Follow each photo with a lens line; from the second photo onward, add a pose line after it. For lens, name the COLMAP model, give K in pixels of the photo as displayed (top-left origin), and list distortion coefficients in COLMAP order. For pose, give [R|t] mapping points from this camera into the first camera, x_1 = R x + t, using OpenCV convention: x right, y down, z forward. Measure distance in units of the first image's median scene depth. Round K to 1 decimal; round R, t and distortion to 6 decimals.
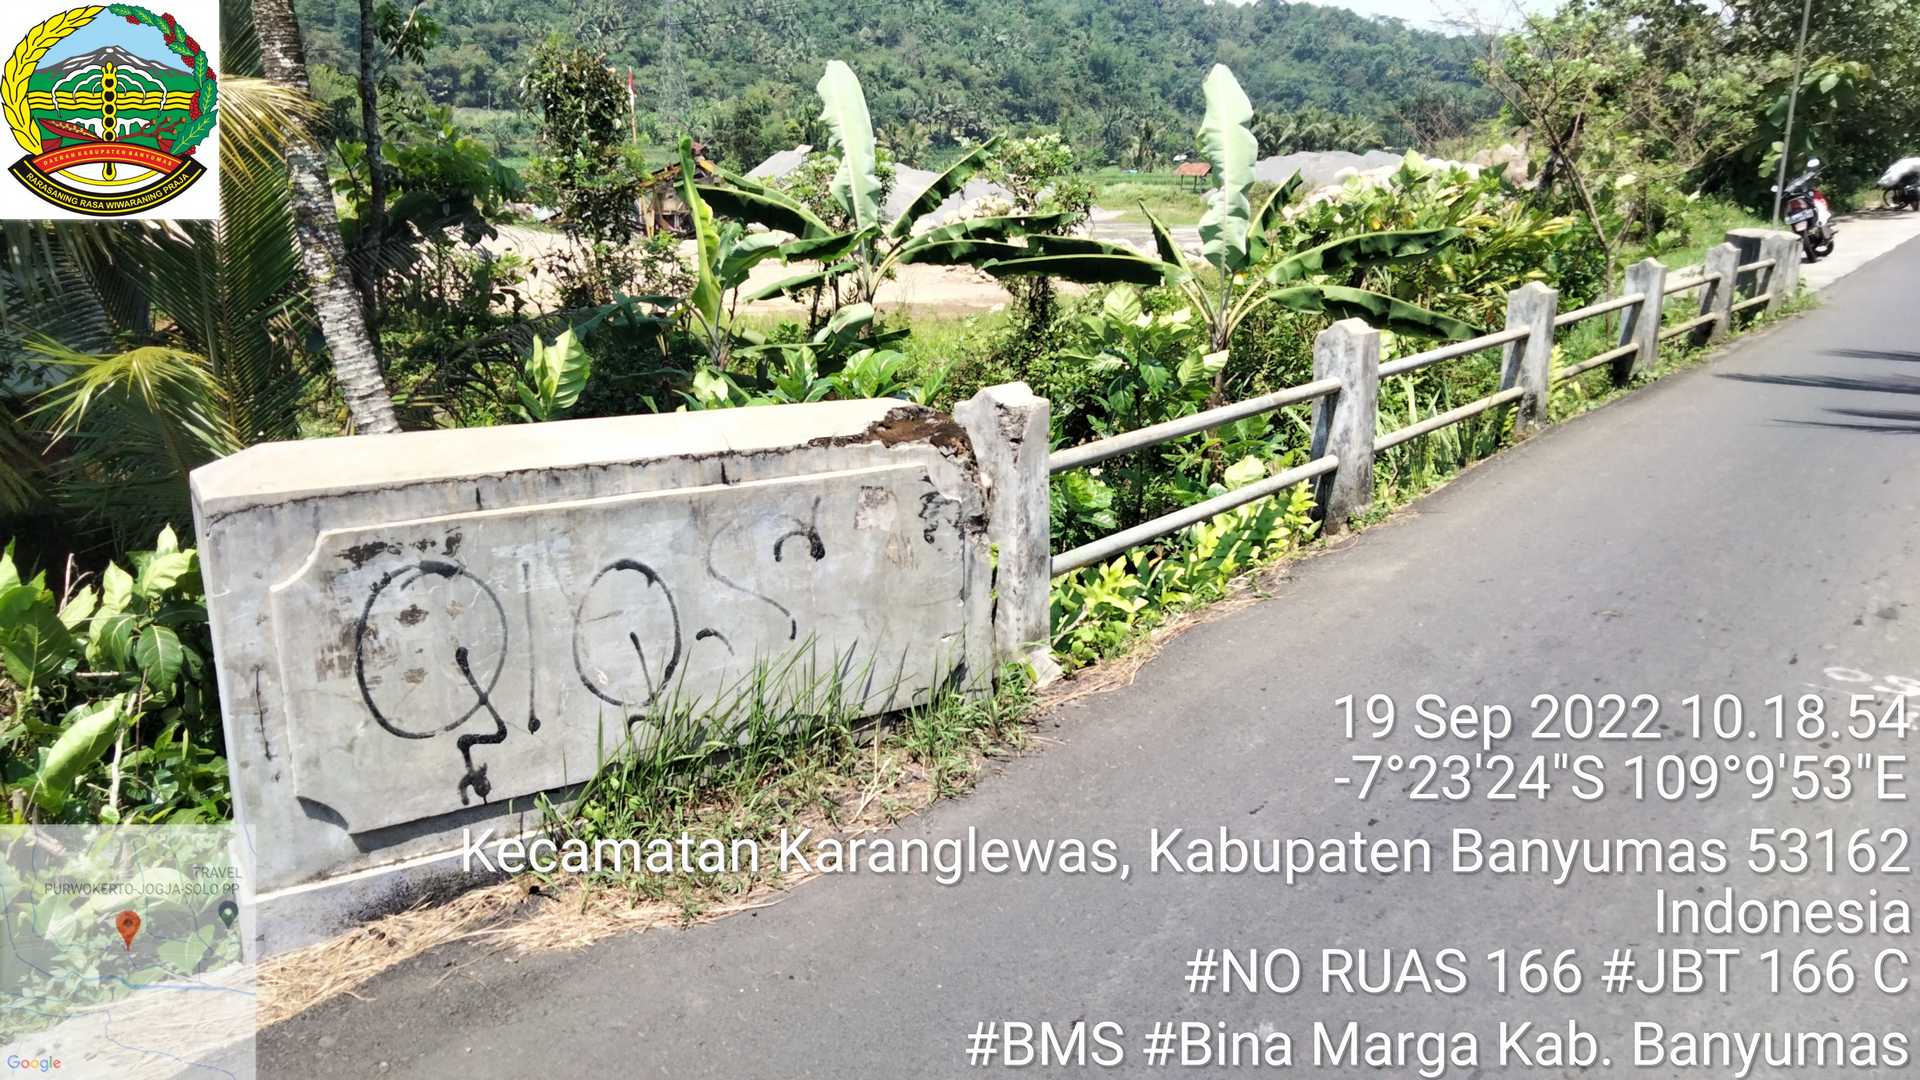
lens RADIAL K [[1397.6, 0, 946.9], [0, 1397.6, 546.8], [0, 0, 1]] dist [0.035686, -0.007842]
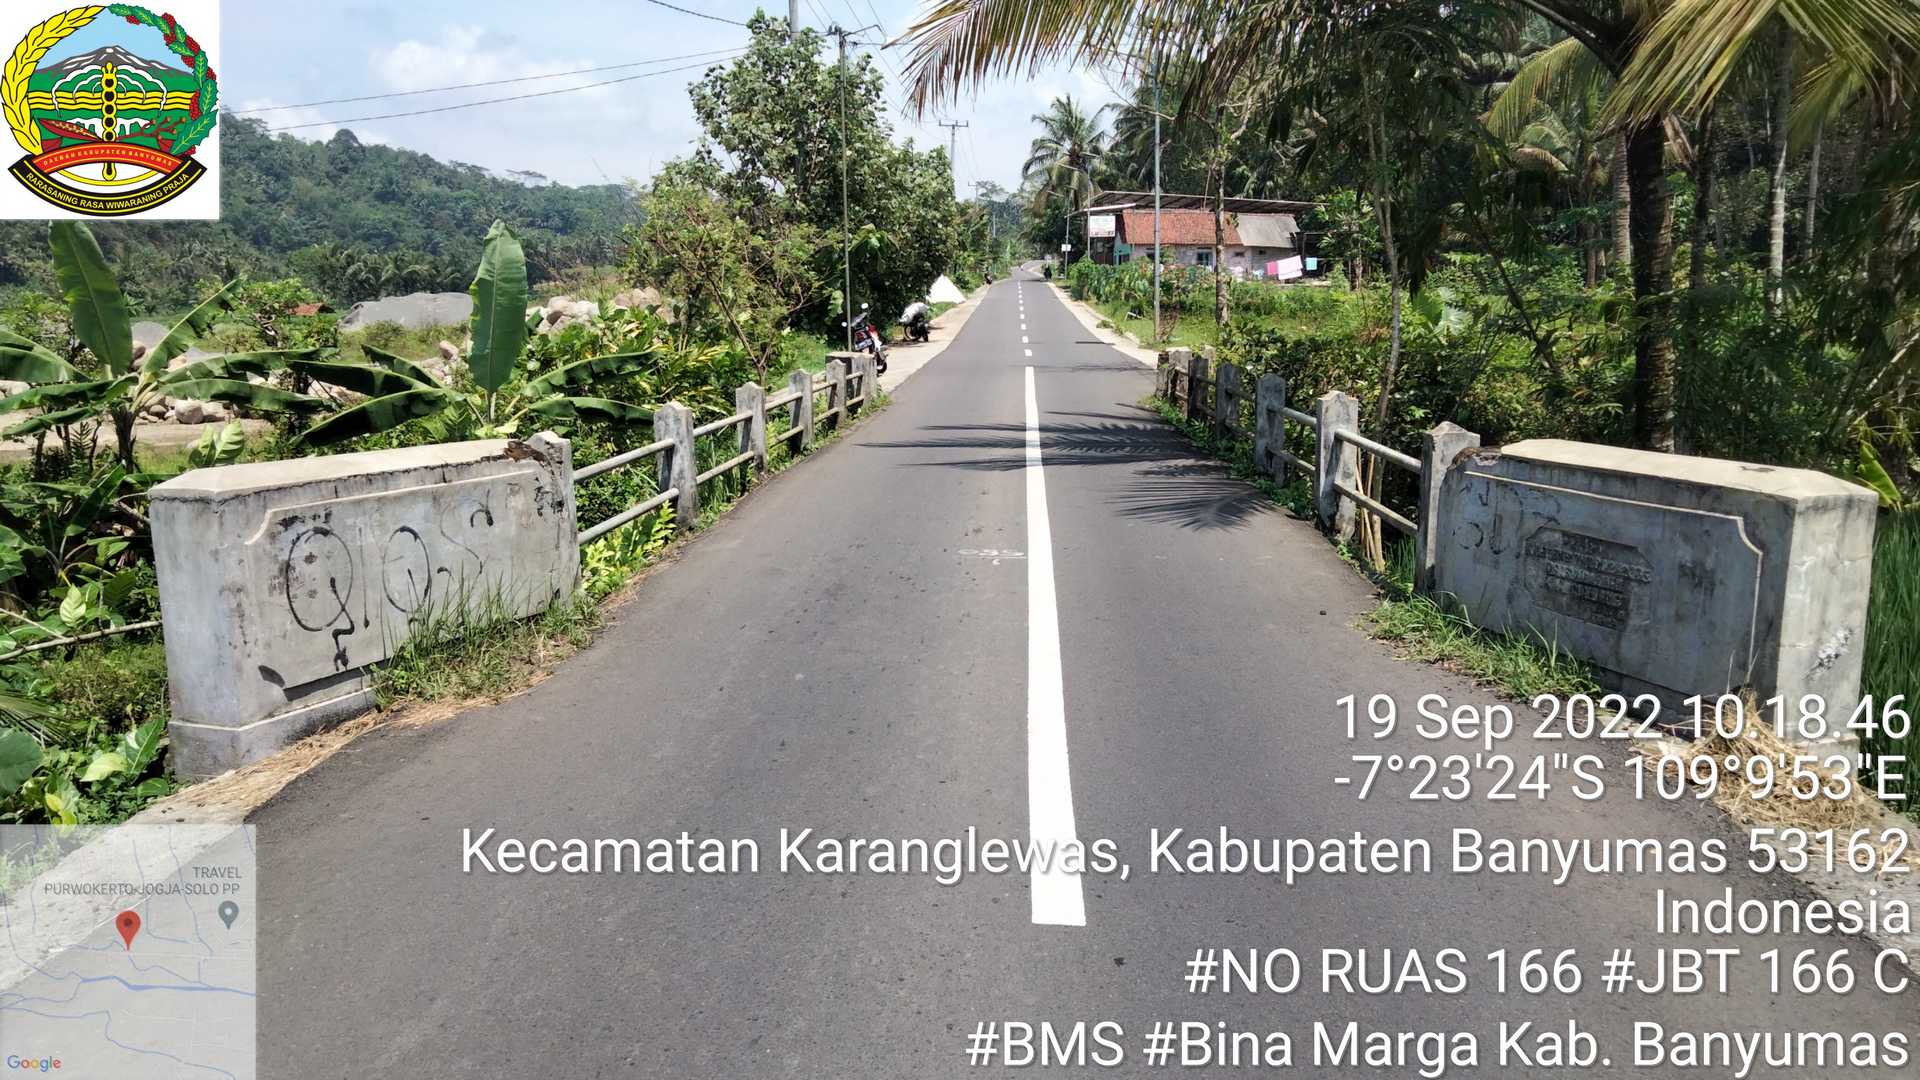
lens RADIAL K [[1397.6, 0, 961.9], [0, 1397.6, 533.9], [0, 0, 1]] dist [0.035686, -0.007842]
pose [[0.816365, -0.097807, 0.569195, -0.579097], [0.156398, 0.986170, -0.054855, 0.196693], [-0.555957, 0.133803, 0.820371, -0.730113]]
